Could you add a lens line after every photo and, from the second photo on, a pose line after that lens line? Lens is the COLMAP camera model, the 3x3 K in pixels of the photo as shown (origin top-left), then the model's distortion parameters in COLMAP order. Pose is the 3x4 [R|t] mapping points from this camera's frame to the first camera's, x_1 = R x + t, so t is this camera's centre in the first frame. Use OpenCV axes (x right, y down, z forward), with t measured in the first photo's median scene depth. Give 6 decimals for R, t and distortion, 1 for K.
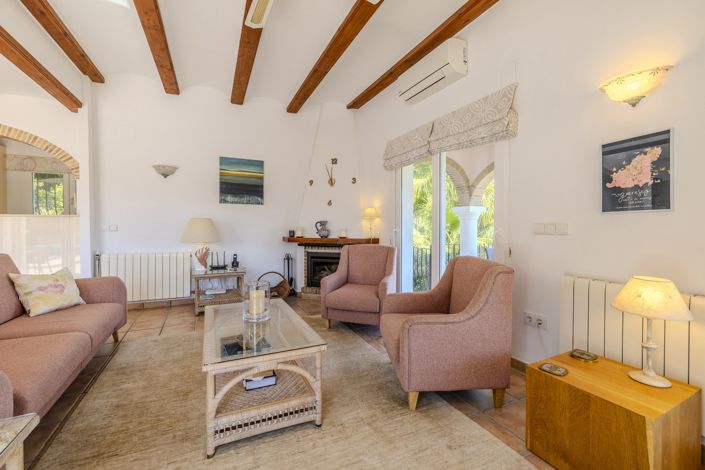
lens RADIAL K [[306.4, 0, 352.1], [0, 306.4, 230.9], [0, 0, 1]] dist [0.001355, 0.000149]
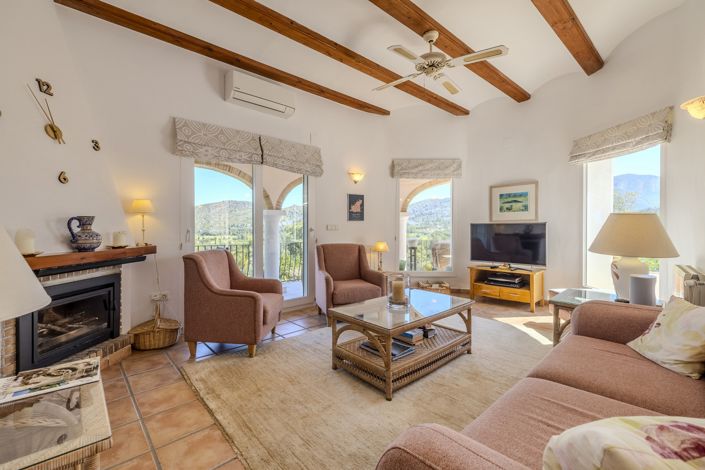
lens RADIAL K [[306.4, 0, 346.8], [0, 306.4, 228.8], [0, 0, 1]] dist [0.001355, 0.000149]
pose [[-0.294950, -0.005732, 0.955495, -1.373005], [0.018804, 0.999754, 0.011803, -0.020813], [-0.955328, 0.021448, -0.294770, 1.513576]]
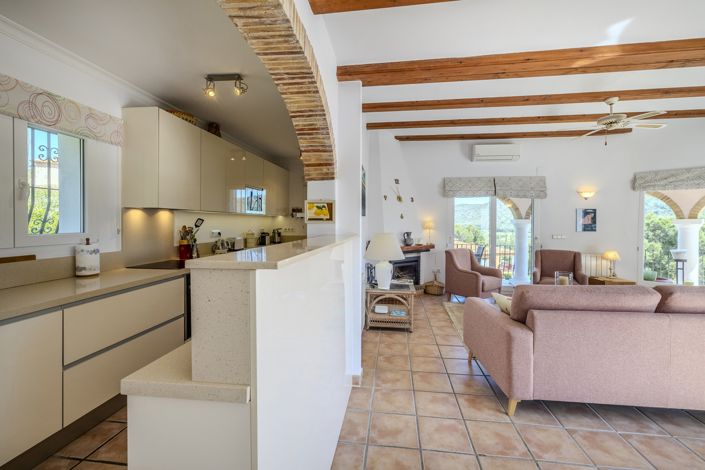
lens RADIAL K [[306.4, 0, 358.0], [0, 306.4, 224.8], [0, 0, 1]] dist [0.001355, 0.000149]
pose [[0.522696, -0.002053, 0.852517, -2.497092], [0.009291, 0.999951, -0.003289, -0.117839], [-0.852468, 0.009639, 0.522690, 1.084059]]
